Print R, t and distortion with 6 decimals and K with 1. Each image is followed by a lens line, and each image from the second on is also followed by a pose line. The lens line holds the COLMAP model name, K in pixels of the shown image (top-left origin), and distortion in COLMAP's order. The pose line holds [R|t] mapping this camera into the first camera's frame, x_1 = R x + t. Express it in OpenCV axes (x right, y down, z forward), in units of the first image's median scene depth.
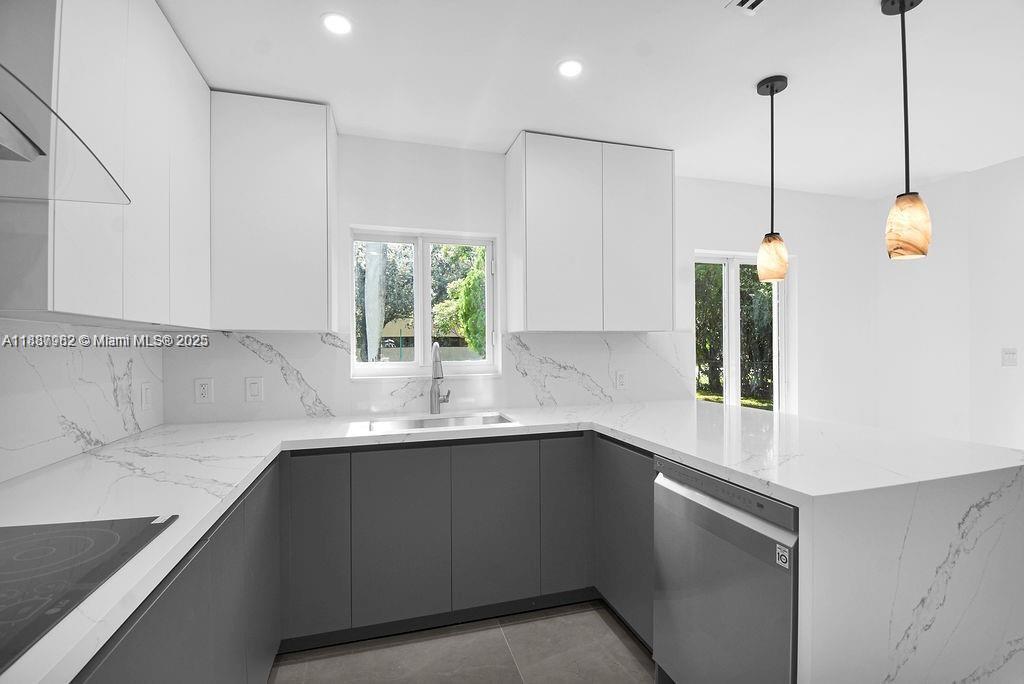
lens RADIAL K [[460.7, 0, 514.7], [0, 460.7, 345.7], [0, 0, 1]] dist [0.005919, -0.014900]
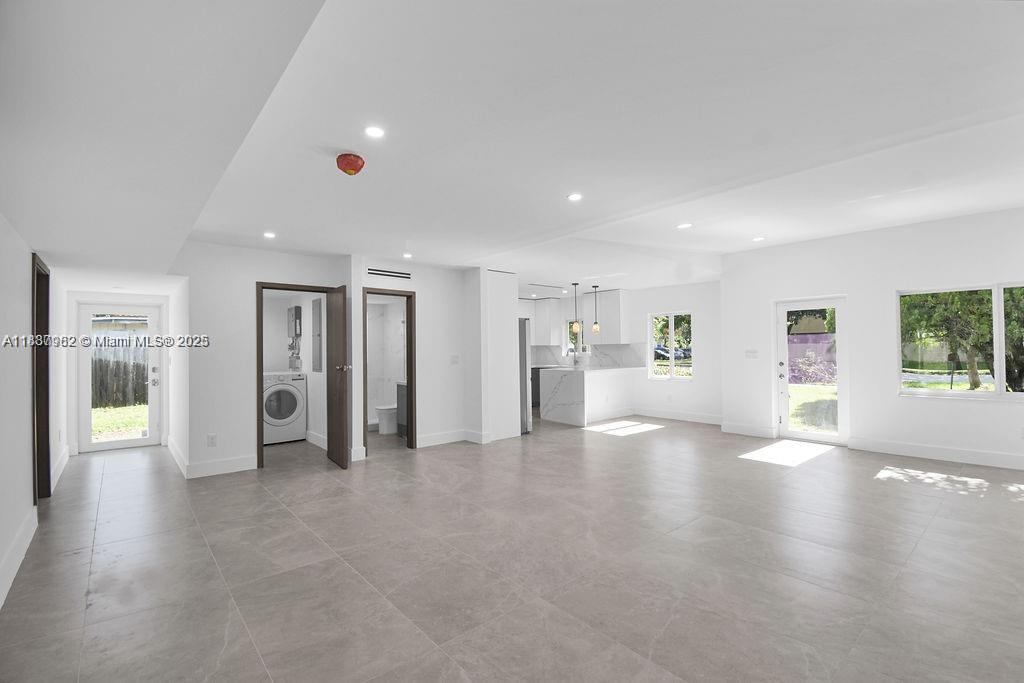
lens RADIAL K [[451.6, 0, 514.9], [0, 451.6, 339.7], [0, 0, 1]] dist [-0.002964, -0.001056]
pose [[0.413004, -0.013846, -0.910624, 3.148320], [0.013002, 0.999872, -0.009306, -0.046219], [0.910636, -0.007996, 0.413132, -1.062643]]
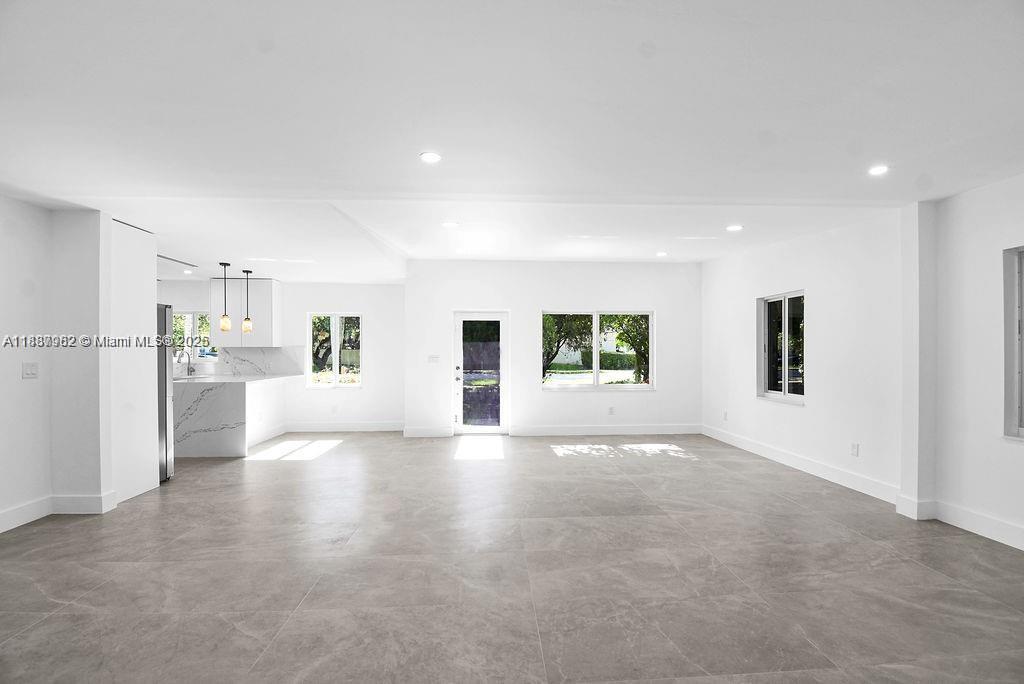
lens RADIAL K [[460.7, 0, 512.8], [0, 460.7, 344.7], [0, 0, 1]] dist [0.005919, -0.014900]
pose [[0.973449, 0.006483, -0.228810, 2.448809], [-0.008178, 0.999946, -0.006459, -0.042400], [0.228756, 0.008158, 0.973450, -1.333503]]
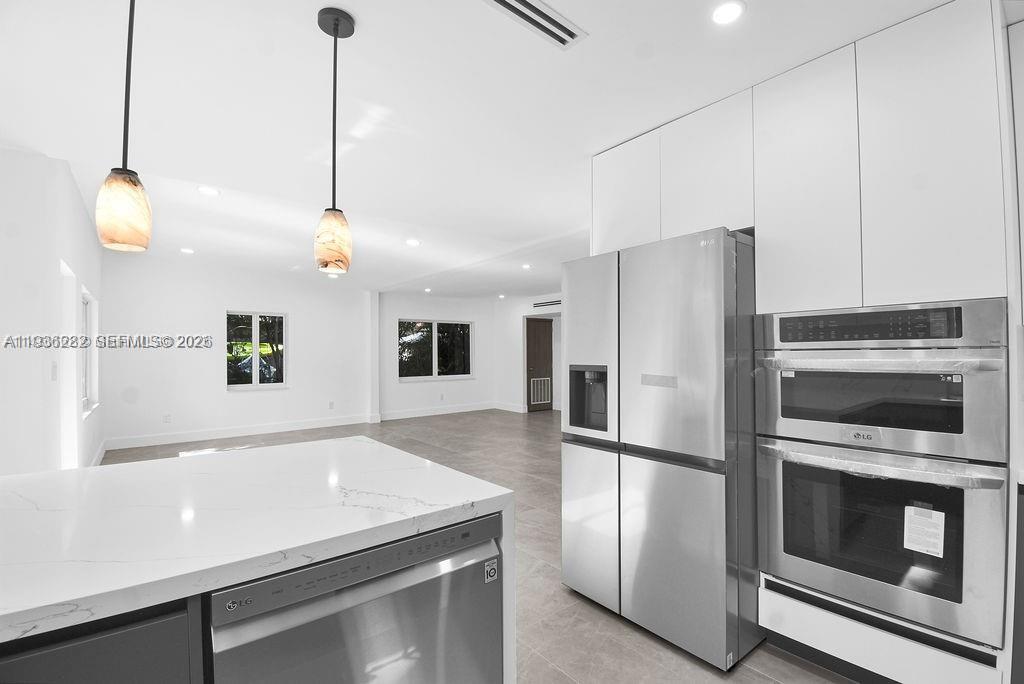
lens RADIAL K [[460.7, 0, 525.7], [0, 460.7, 349.8], [0, 0, 1]] dist [0.005919, -0.014900]
pose [[-0.397689, 0.020984, 0.917280, -0.153794], [0.008214, 0.999780, -0.019310, 0.005273], [-0.917483, -0.000145, -0.397774, 0.585353]]
